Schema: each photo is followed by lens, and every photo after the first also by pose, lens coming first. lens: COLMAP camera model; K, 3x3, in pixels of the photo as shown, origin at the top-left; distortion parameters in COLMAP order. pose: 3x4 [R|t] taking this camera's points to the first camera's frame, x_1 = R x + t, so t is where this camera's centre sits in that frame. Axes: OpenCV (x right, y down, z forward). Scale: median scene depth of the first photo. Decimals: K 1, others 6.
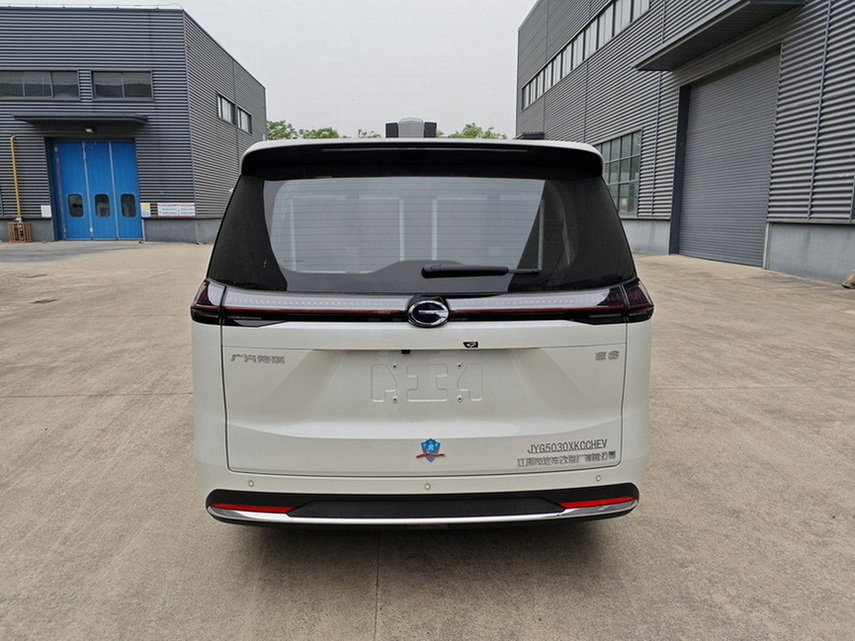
lens RADIAL K [[610.8, 0, 438.6], [0, 610.8, 327.4], [0, 0, 1]] dist [0.007396, -0.015326]
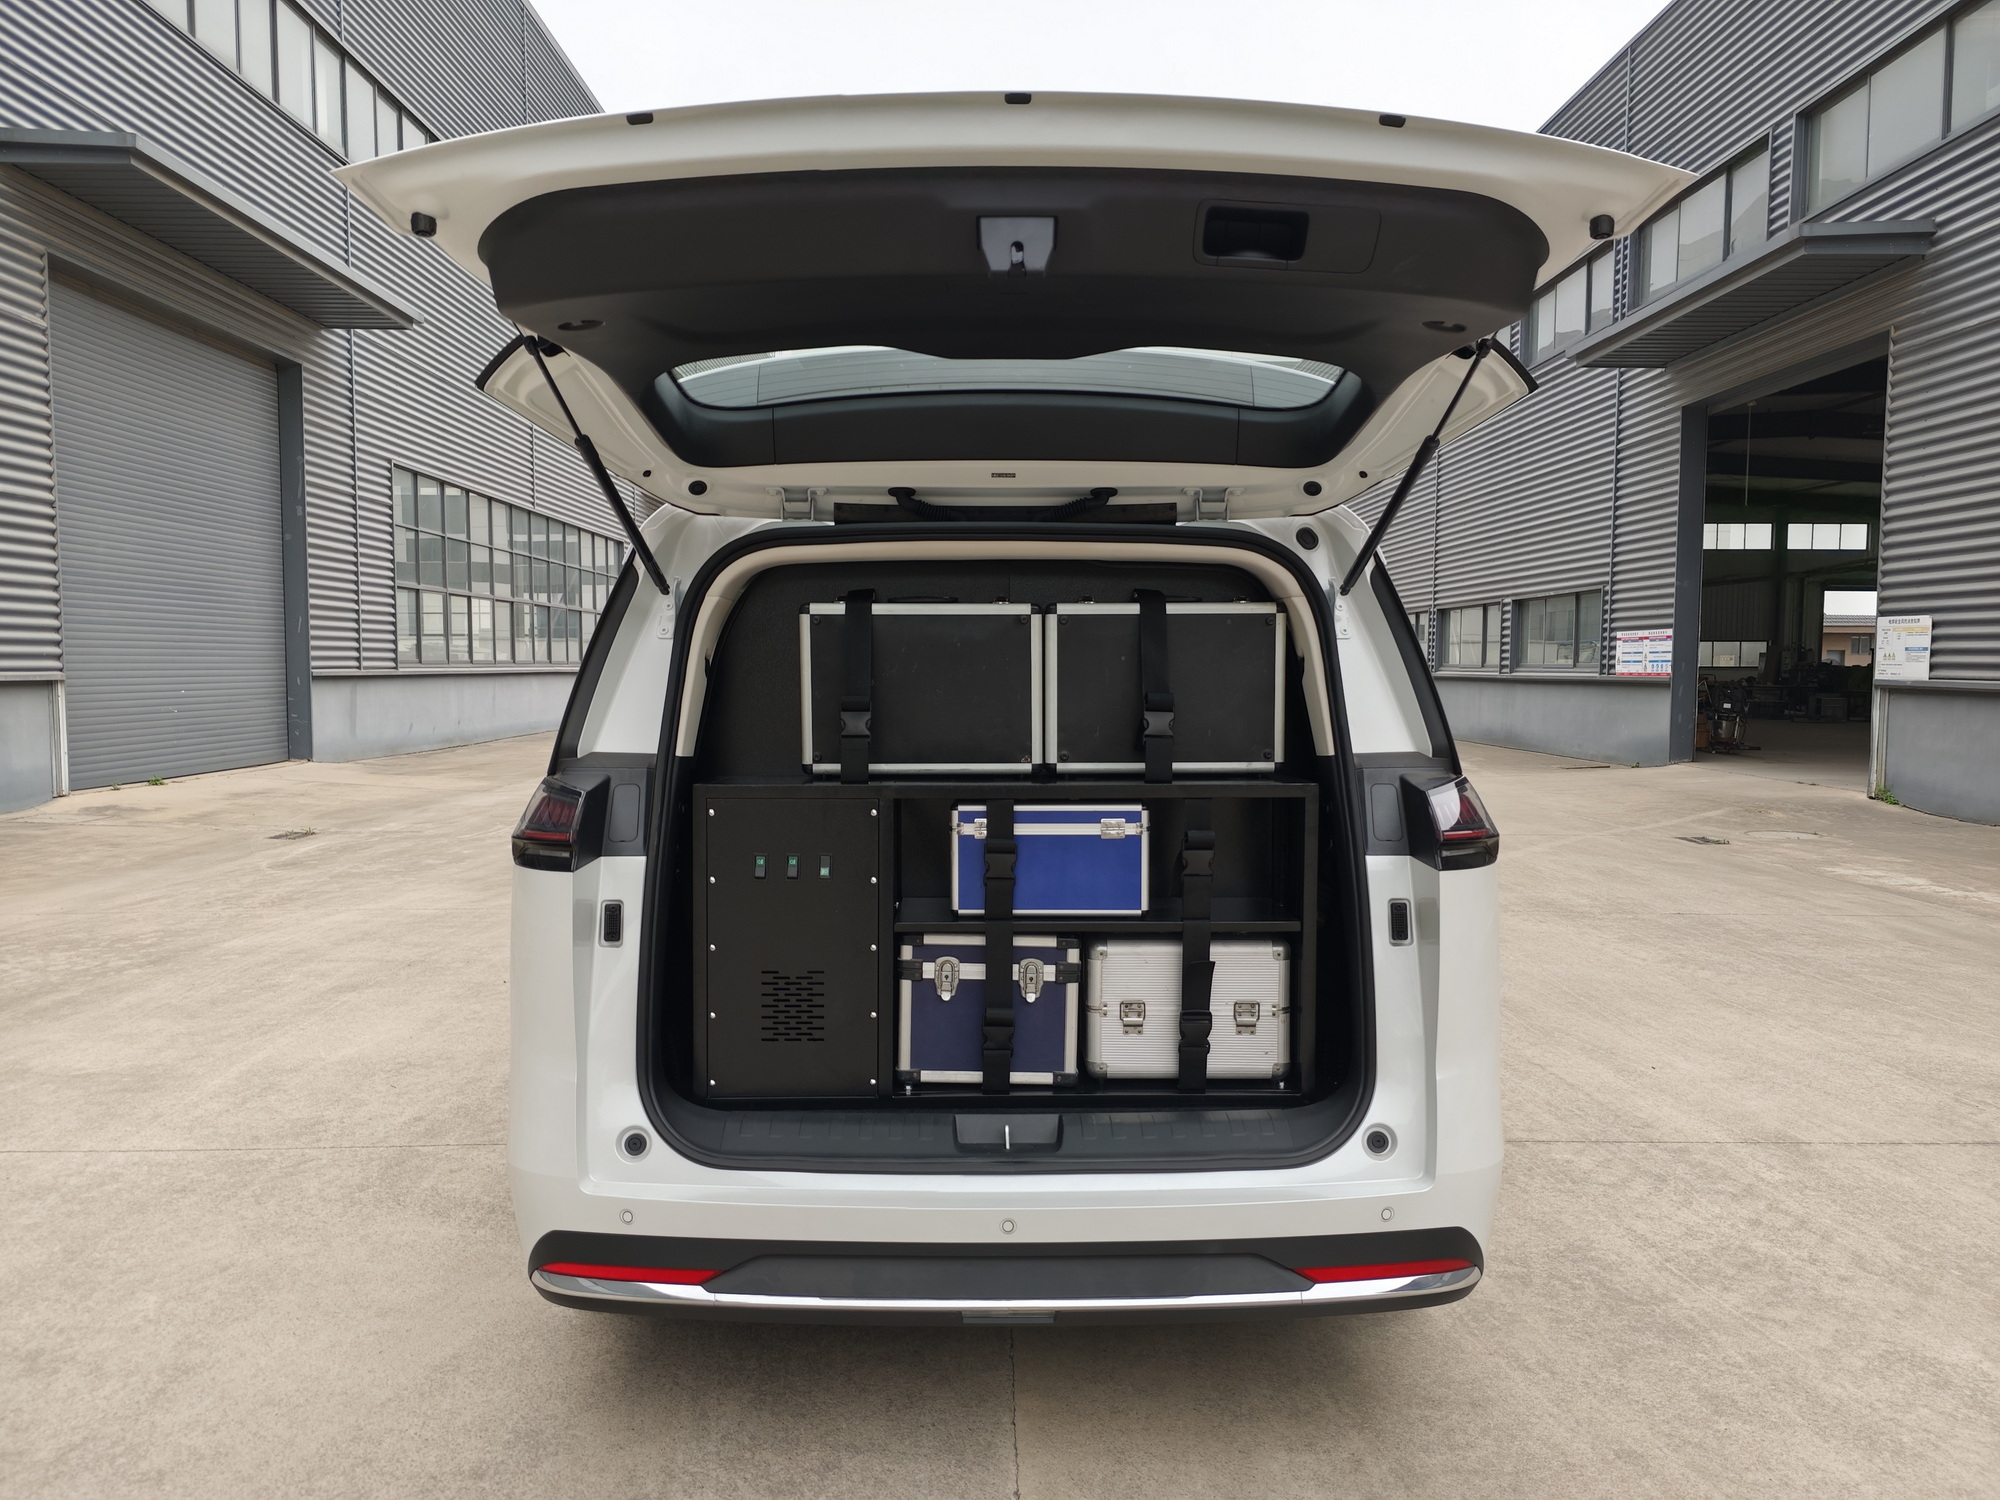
lens RADIAL K [[1428.9, 0, 993.5], [0, 1428.9, 752.4], [0, 0, 1]] dist [0.007396, -0.015326]
pose [[-0.997709, -0.006159, 0.067372, -0.021021], [0.010425, 0.969957, 0.243051, -0.050015], [-0.066845, 0.243197, -0.967671, 0.273645]]
